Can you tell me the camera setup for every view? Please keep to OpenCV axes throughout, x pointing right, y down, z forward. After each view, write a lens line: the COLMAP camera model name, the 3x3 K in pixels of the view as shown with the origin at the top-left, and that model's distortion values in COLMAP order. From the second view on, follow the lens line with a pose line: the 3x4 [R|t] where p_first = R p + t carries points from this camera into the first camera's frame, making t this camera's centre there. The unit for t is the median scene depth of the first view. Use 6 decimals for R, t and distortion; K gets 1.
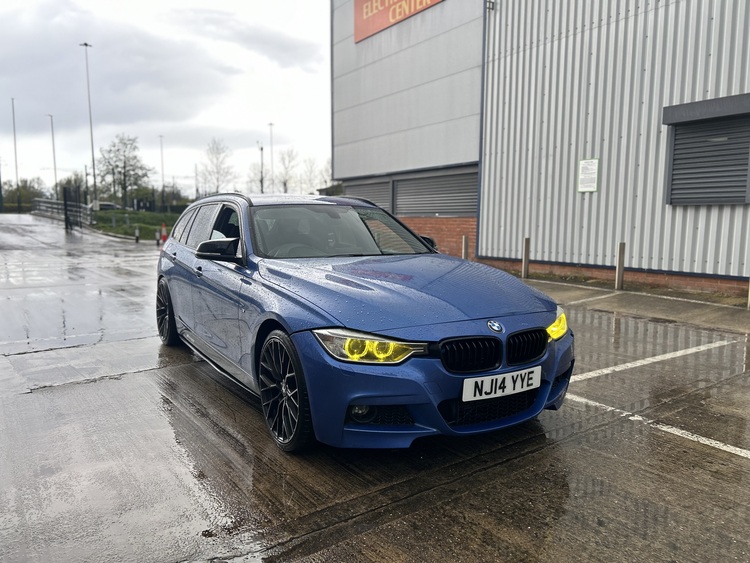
lens RADIAL K [[563.5, 0, 375.4], [0, 563.5, 280.6], [0, 0, 1]] dist [0.048759, -0.045181]
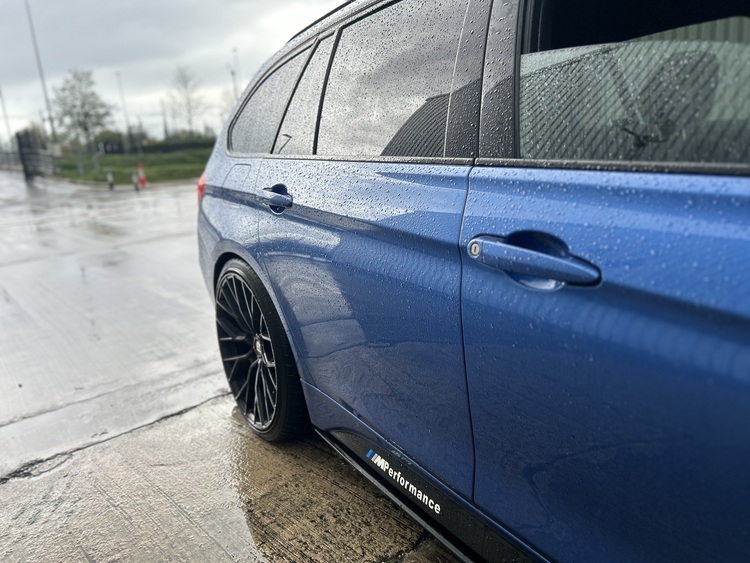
lens RADIAL K [[563.5, 0, 375.5], [0, 563.5, 282.5], [0, 0, 1]] dist [0.048759, -0.045181]
pose [[0.995556, -0.091727, 0.021326, -0.048179], [0.088187, 0.987505, 0.130605, -0.004917], [-0.033039, -0.128144, 0.991205, 0.104803]]
